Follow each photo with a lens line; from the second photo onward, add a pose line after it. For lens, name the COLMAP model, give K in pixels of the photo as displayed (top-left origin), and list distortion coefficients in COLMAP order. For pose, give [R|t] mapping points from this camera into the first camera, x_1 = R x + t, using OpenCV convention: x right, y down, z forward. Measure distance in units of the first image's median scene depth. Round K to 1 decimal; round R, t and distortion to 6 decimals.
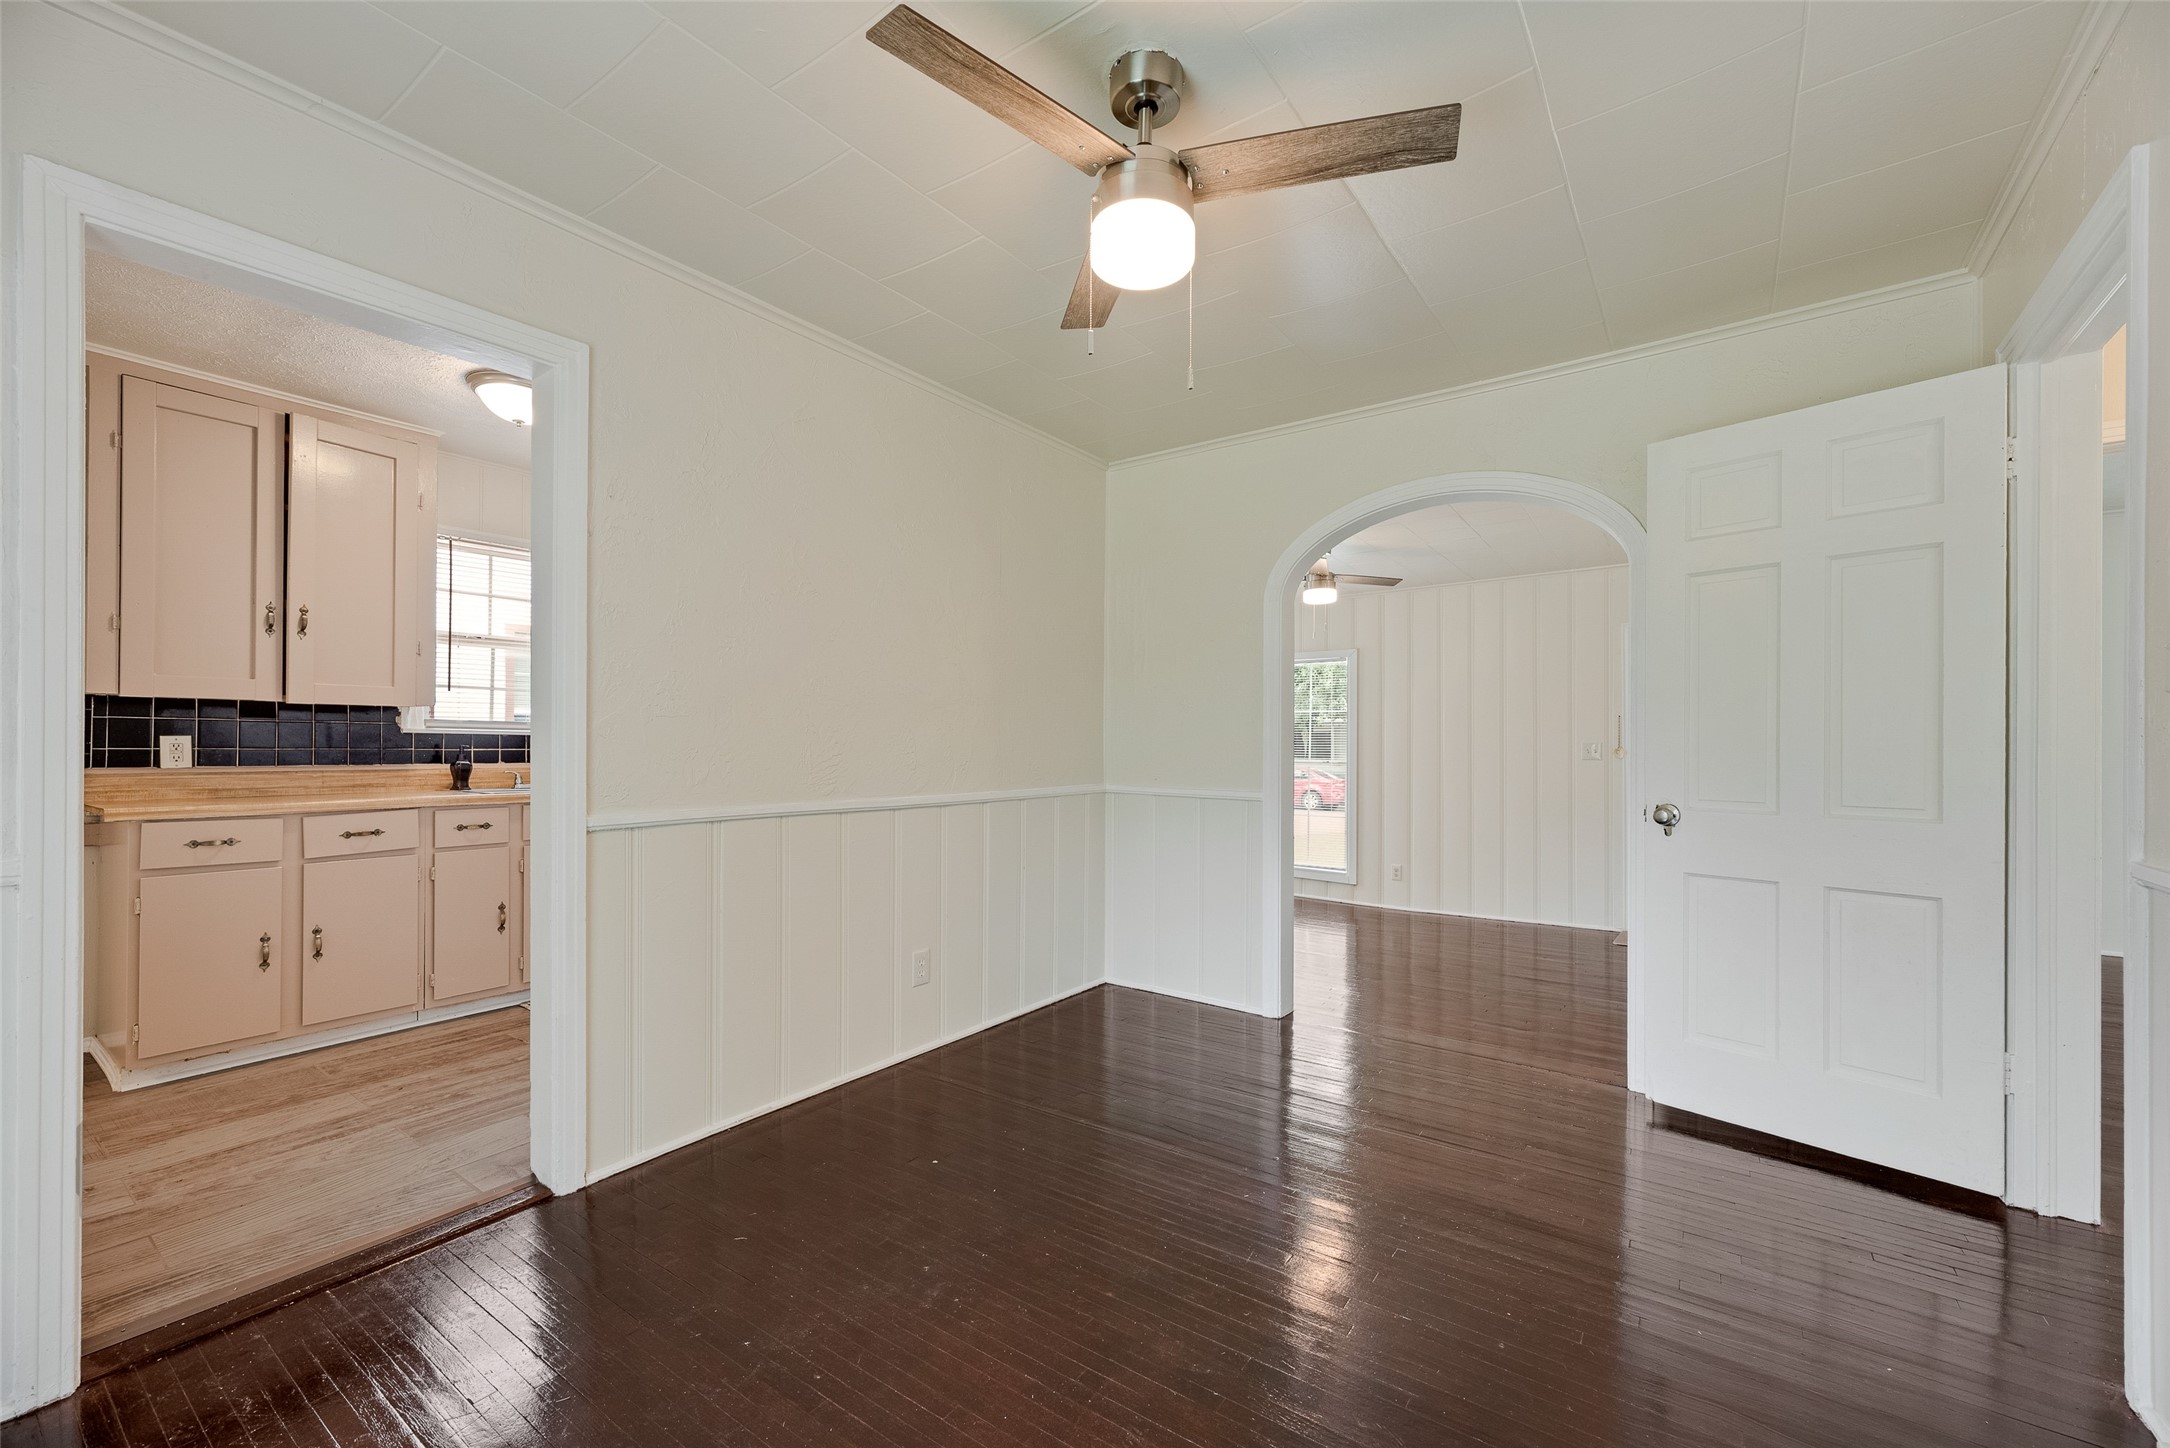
lens RADIAL K [[871.3, 0, 1090.4], [0, 871.3, 743.3], [0, 0, 1]] dist [0.000843, 0.000179]
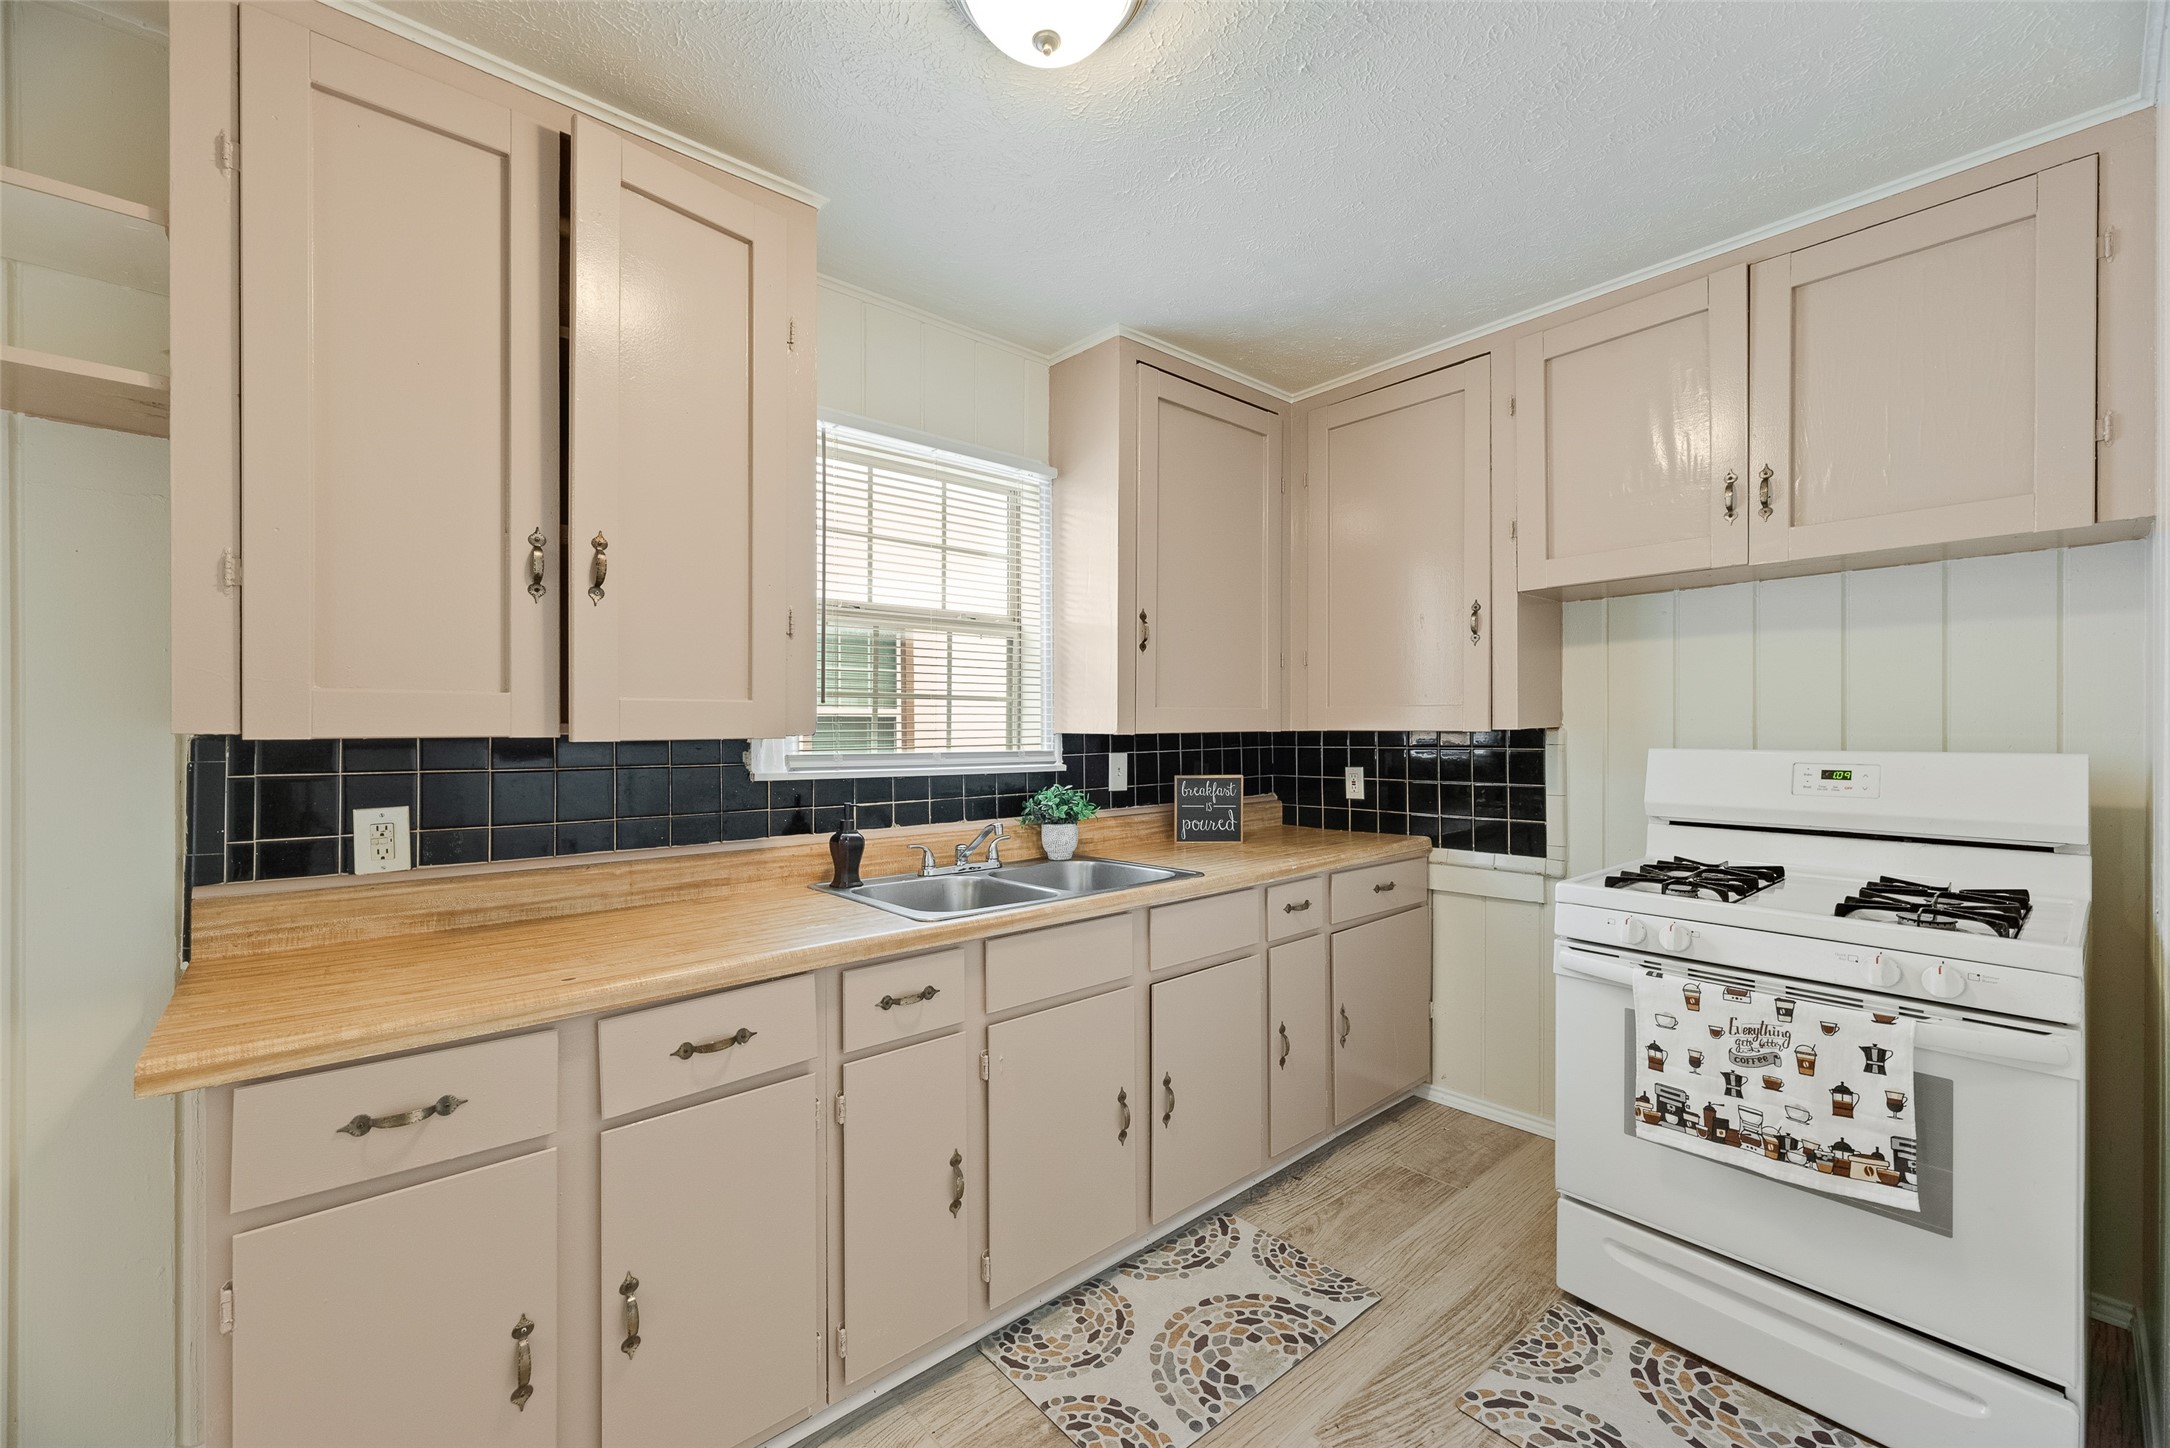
lens RADIAL K [[865.4, 0, 1084.8], [0, 865.4, 731.2], [0, 0, 1]] dist [0.000976, -0.000179]
pose [[0.974816, -0.004405, -0.222968, -0.549303], [0.005656, 0.999972, 0.004973, -0.053266], [0.222940, -0.006109, 0.974813, 0.611102]]
